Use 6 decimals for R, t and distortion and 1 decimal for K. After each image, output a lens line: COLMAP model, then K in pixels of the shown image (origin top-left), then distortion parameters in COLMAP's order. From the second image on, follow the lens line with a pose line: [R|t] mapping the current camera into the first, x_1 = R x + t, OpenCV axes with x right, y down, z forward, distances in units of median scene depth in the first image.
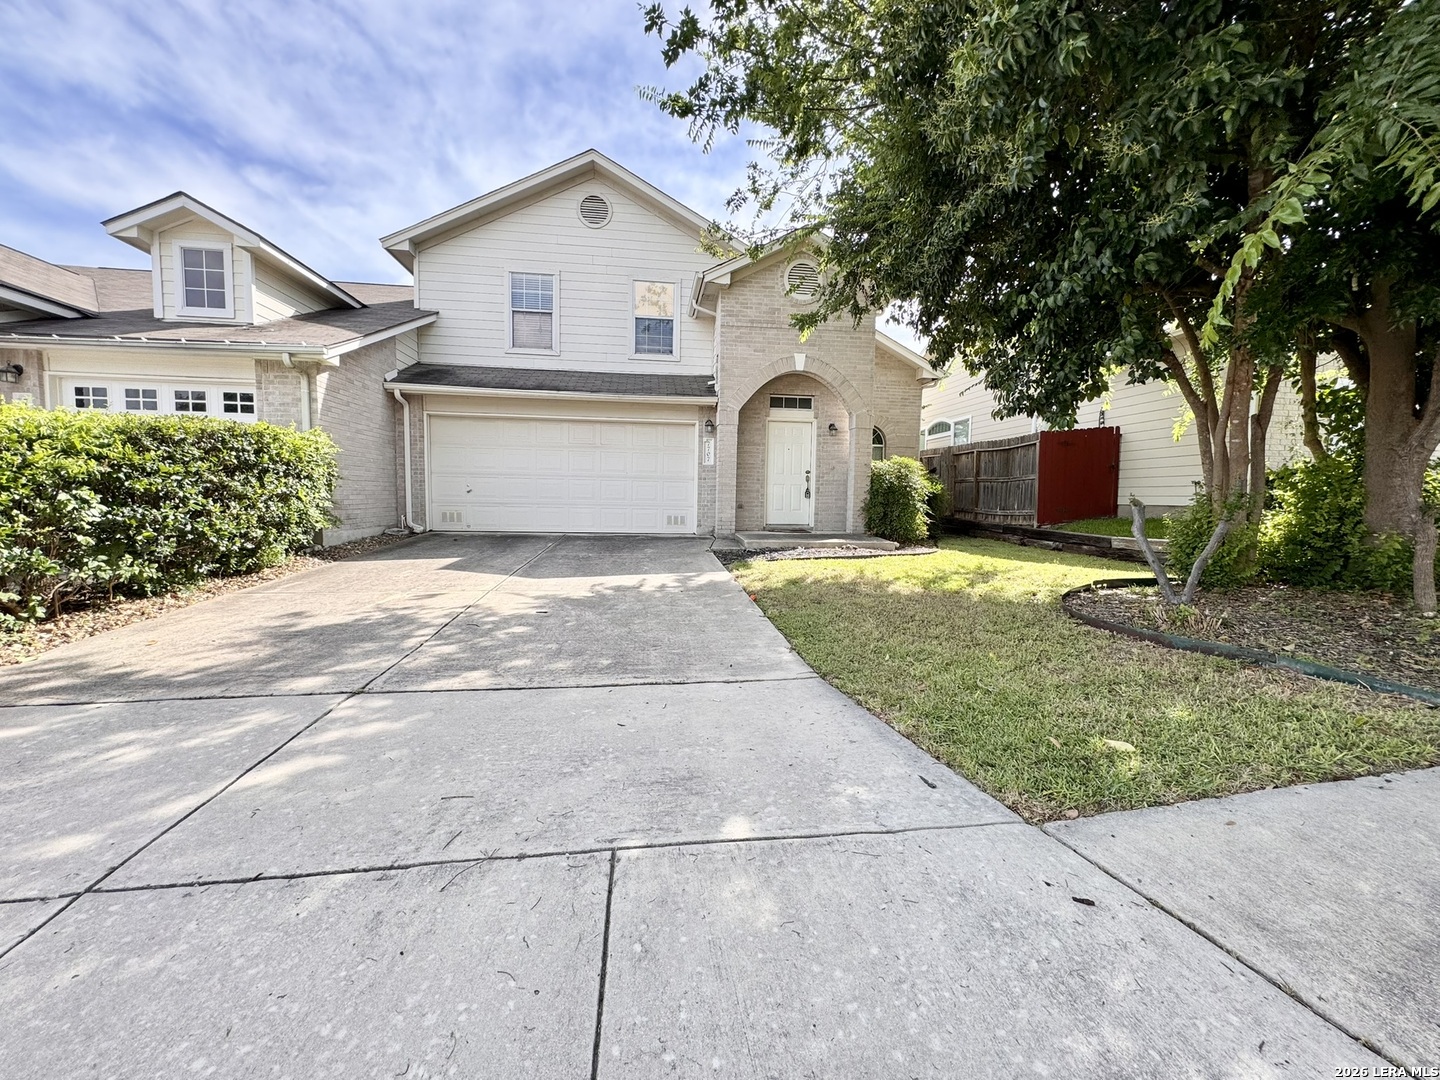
lens RADIAL K [[575.0, 0, 721.1], [0, 575.0, 539.6], [0, 0, 1]] dist [-0.000526, 0.000307]
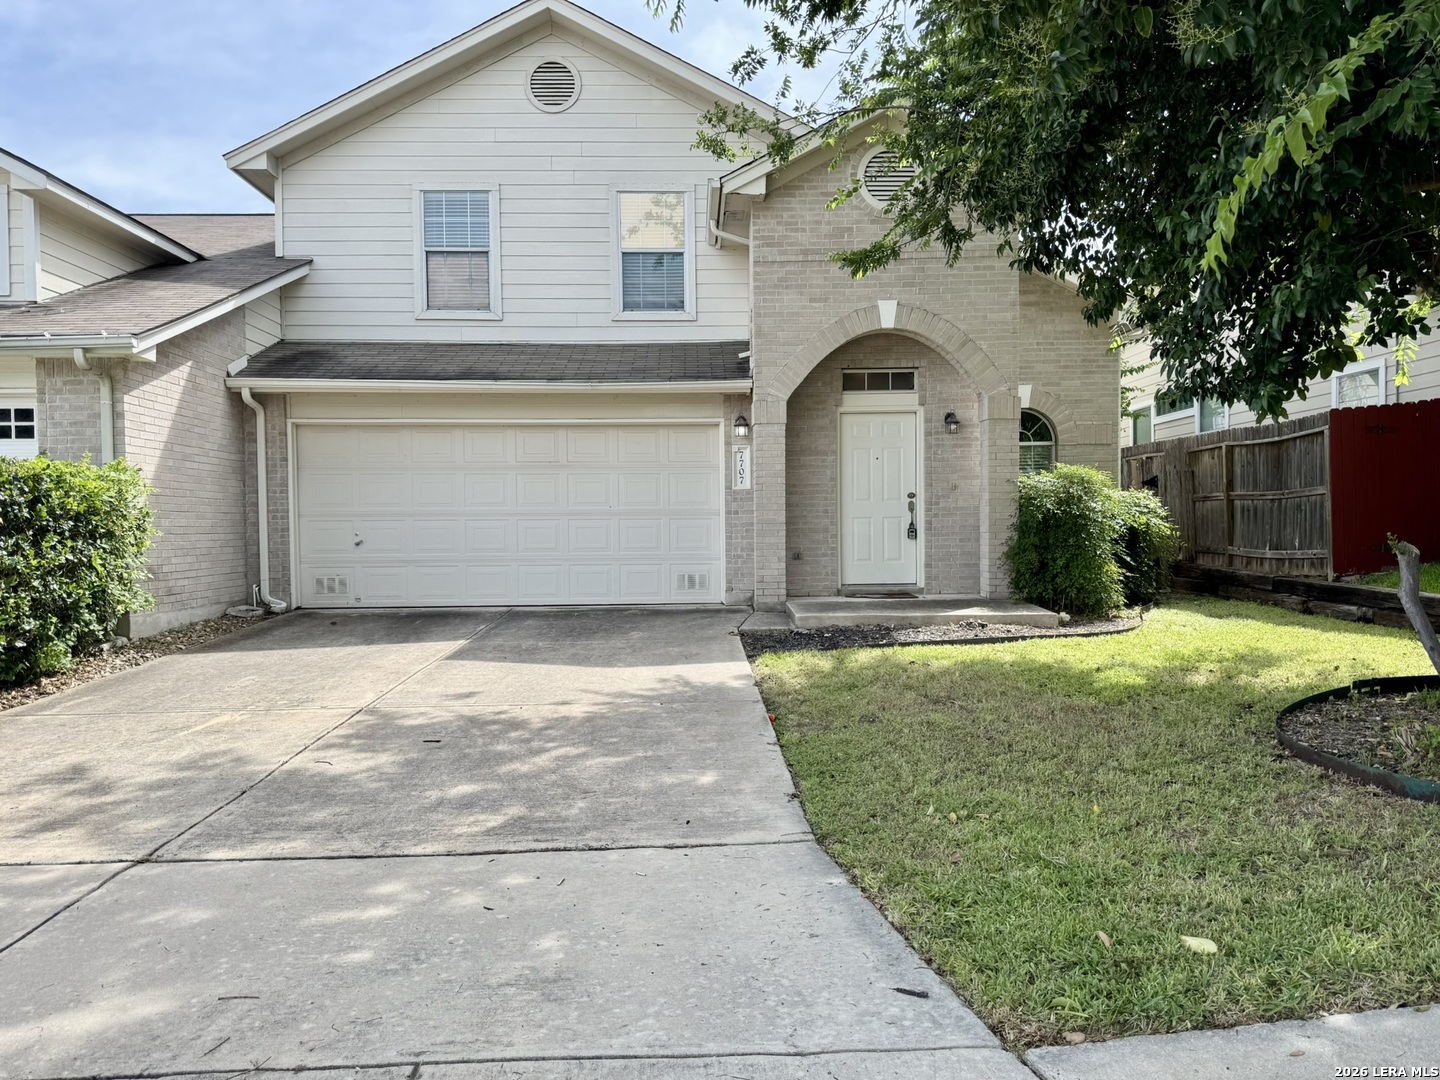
lens RADIAL K [[1014.5, 0, 721.7], [0, 1014.5, 553.8], [0, 0, 1]] dist [0.057903, -0.078455]
pose [[0.994534, -0.024616, -0.101465, 0.090075], [0.019745, 0.998617, -0.048726, -0.015034], [0.102524, 0.046456, 0.993645, -0.082743]]
